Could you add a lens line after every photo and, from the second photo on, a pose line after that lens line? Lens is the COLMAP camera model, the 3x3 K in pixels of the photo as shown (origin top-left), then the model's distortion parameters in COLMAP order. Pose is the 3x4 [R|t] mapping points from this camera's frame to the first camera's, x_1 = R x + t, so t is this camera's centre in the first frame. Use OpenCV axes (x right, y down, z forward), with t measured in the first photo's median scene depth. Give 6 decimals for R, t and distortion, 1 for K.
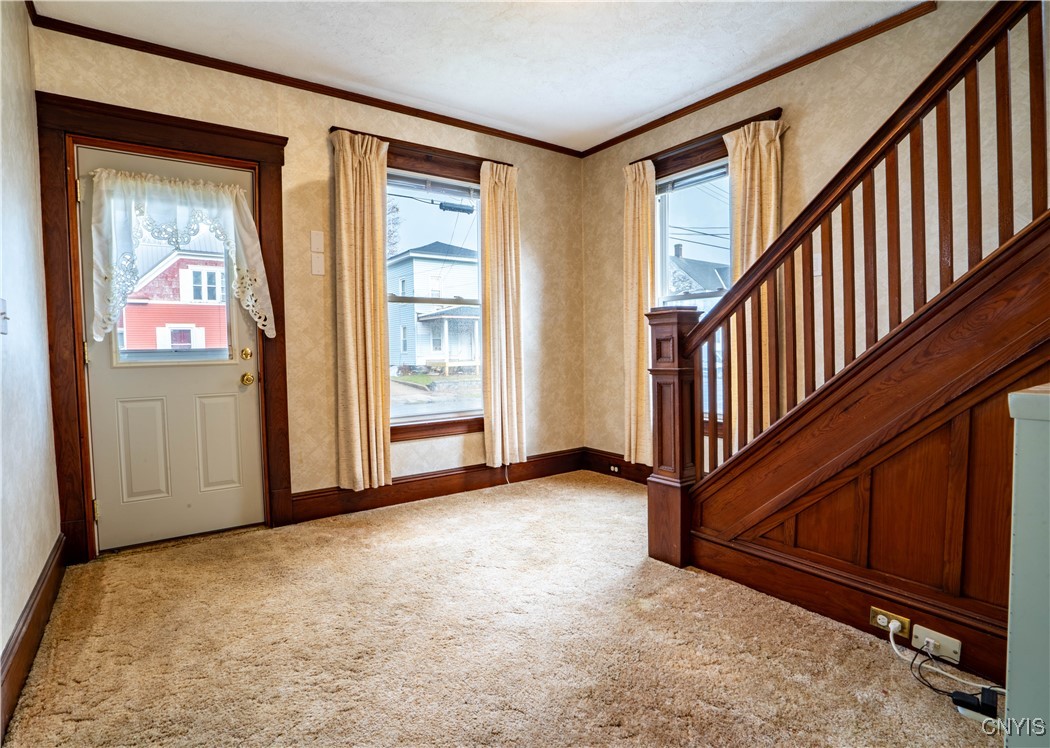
lens RADIAL K [[527.1, 0, 501.5], [0, 527.1, 368.0], [0, 0, 1]] dist [-0.022298, 0.002679]
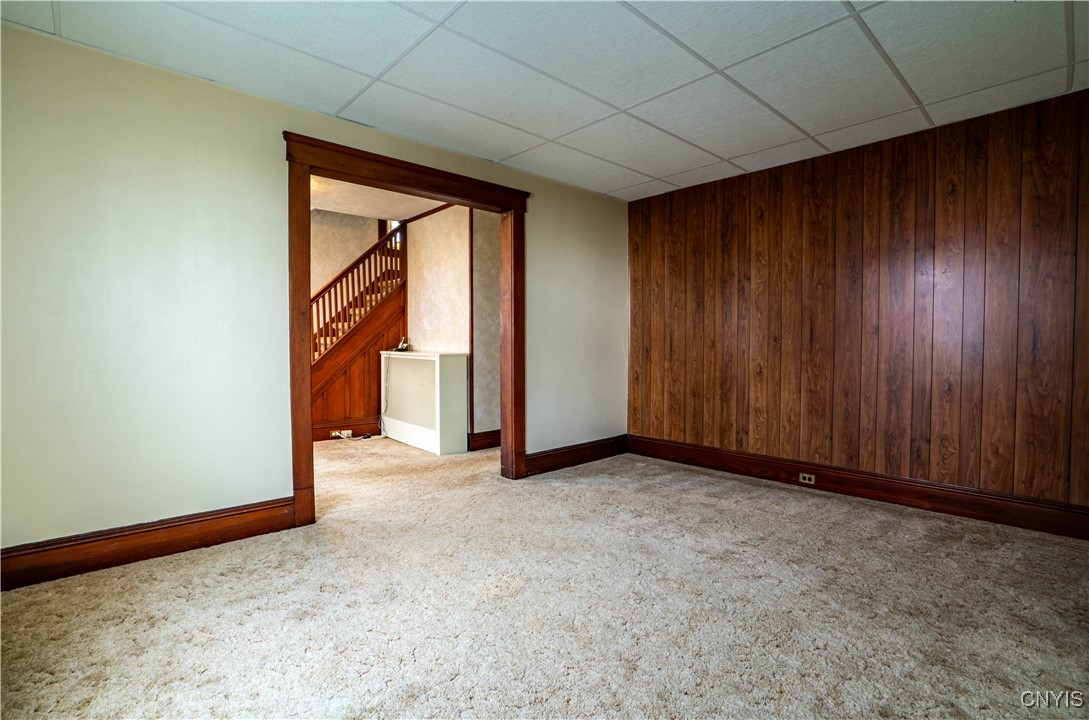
lens RADIAL K [[503.3, 0, 541.2], [0, 503.3, 356.3], [0, 0, 1]] dist [-0.055961, 0.019791]
pose [[-0.127070, -0.008475, 0.991858, -1.296806], [0.042358, 0.999005, 0.013963, 0.006085], [-0.990989, 0.043787, -0.126584, 0.043354]]
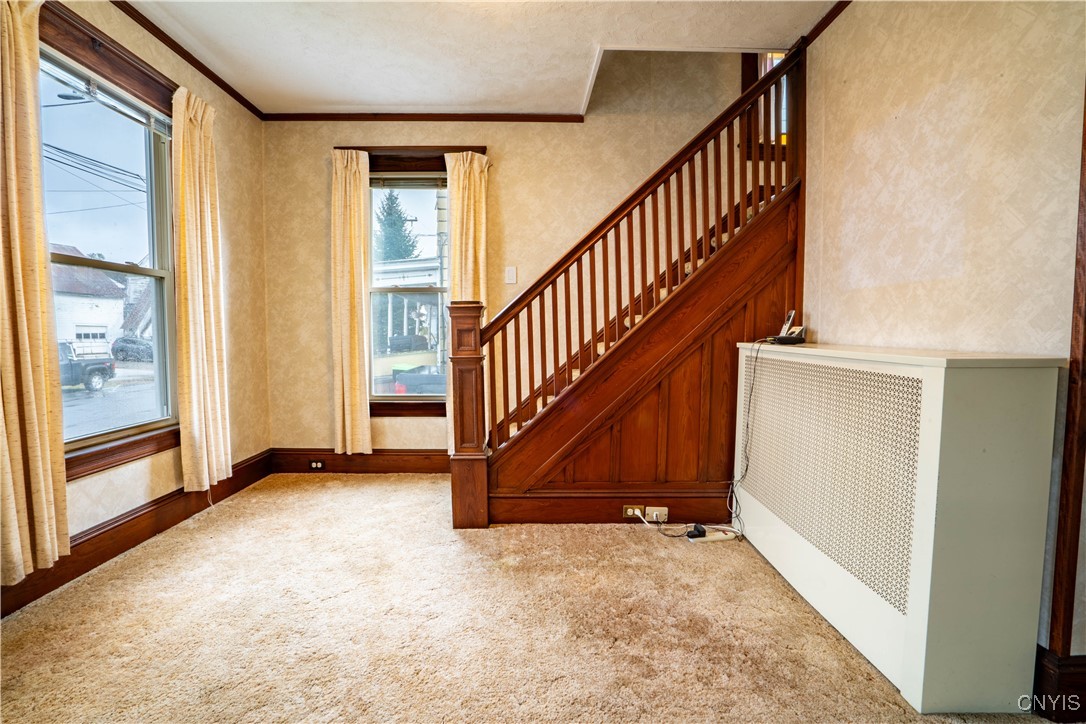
lens RADIAL K [[501.9, 0, 534.8], [0, 501.9, 361.2], [0, 0, 1]] dist [-0.055961, 0.019791]
pose [[0.557636, -0.032355, 0.829454, -0.344407], [0.023184, 0.999457, 0.023401, -0.007378], [-0.829761, 0.006181, 0.558084, 0.201478]]
